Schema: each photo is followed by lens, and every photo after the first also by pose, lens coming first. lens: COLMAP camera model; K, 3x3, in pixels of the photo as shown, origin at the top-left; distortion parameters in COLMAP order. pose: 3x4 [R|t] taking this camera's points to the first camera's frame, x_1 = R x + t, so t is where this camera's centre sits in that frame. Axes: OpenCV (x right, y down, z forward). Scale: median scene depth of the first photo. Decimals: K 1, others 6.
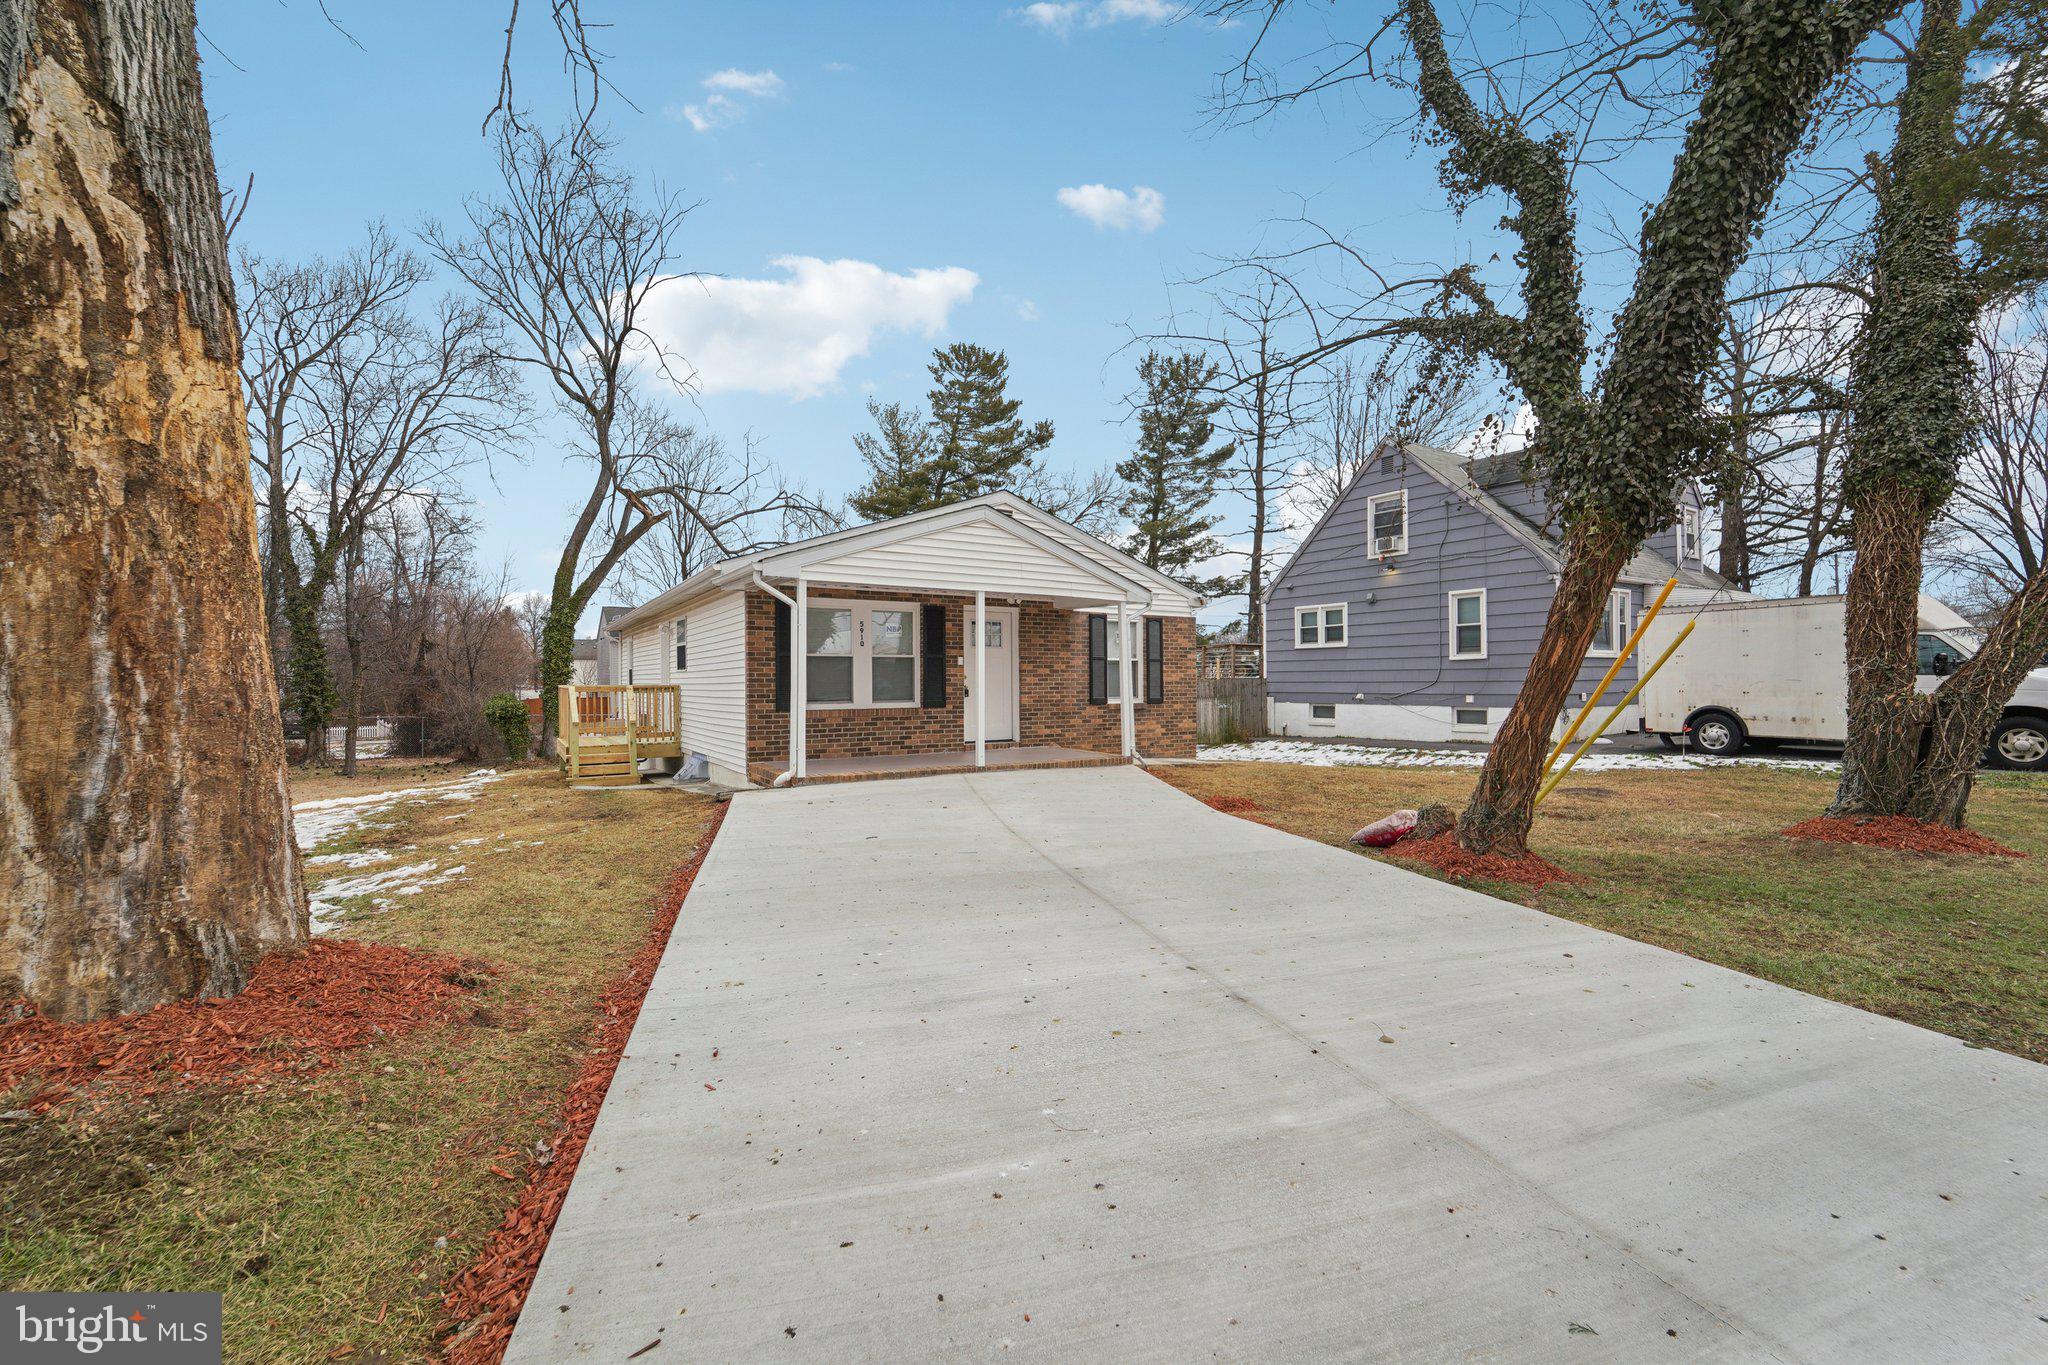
lens RADIAL K [[838.6, 0, 1020.8], [0, 838.6, 682.8], [0, 0, 1]] dist [-0.024860, 0.000625]
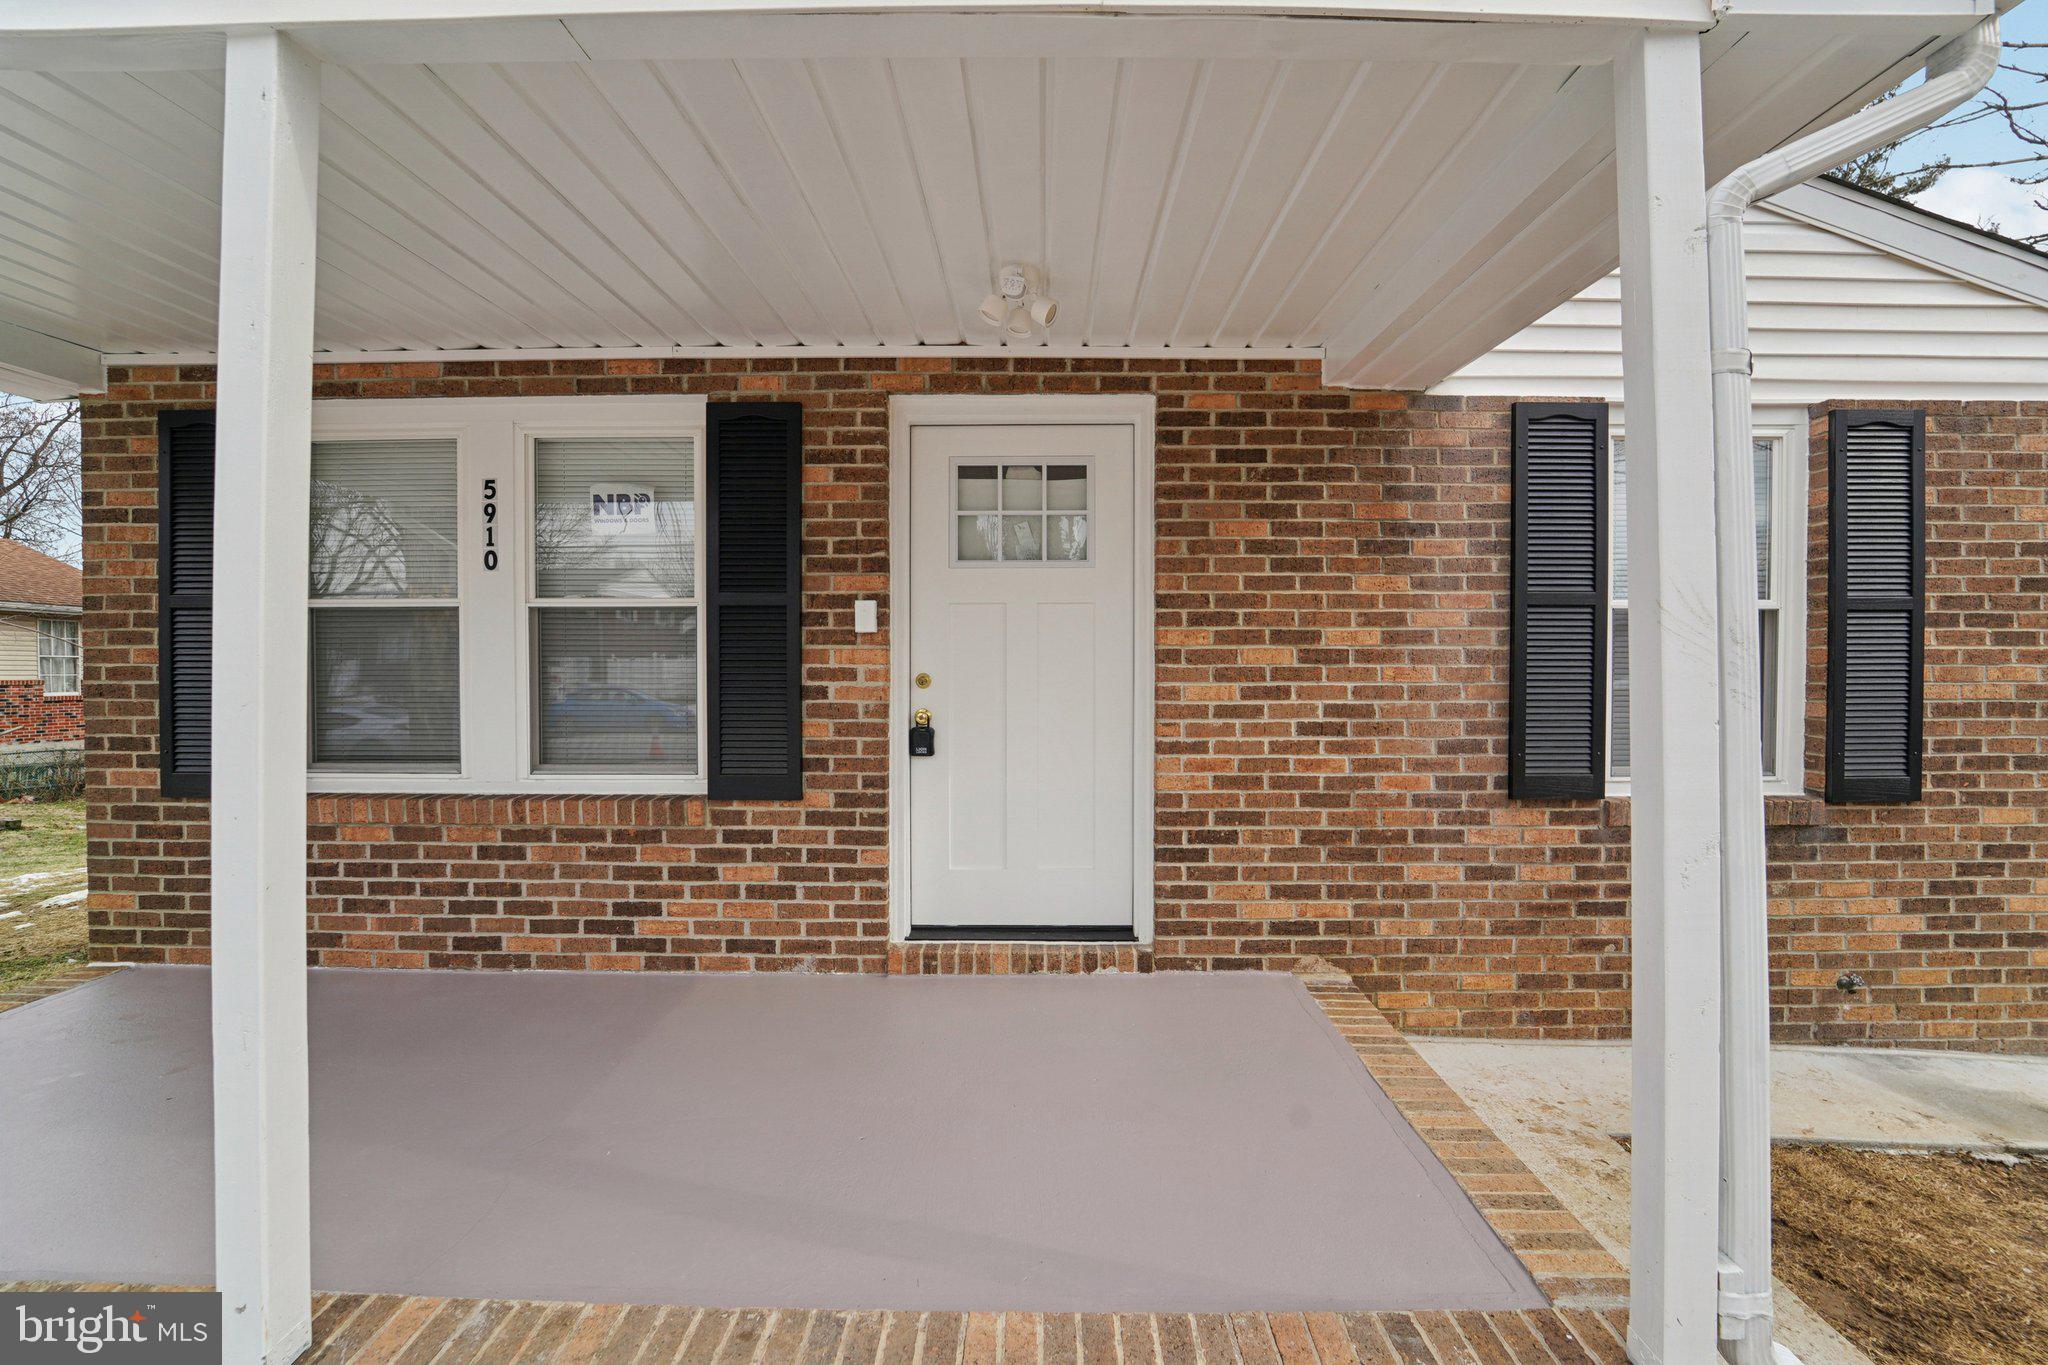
lens RADIAL K [[838.6, 0, 1031.4], [0, 838.6, 672.0], [0, 0, 1]] dist [-0.024860, 0.000625]
pose [[0.838607, 0.015679, -0.544511, 0.100532], [-0.004565, 0.999753, 0.021757, -0.014425], [0.544717, -0.015760, 0.838472, 0.774043]]
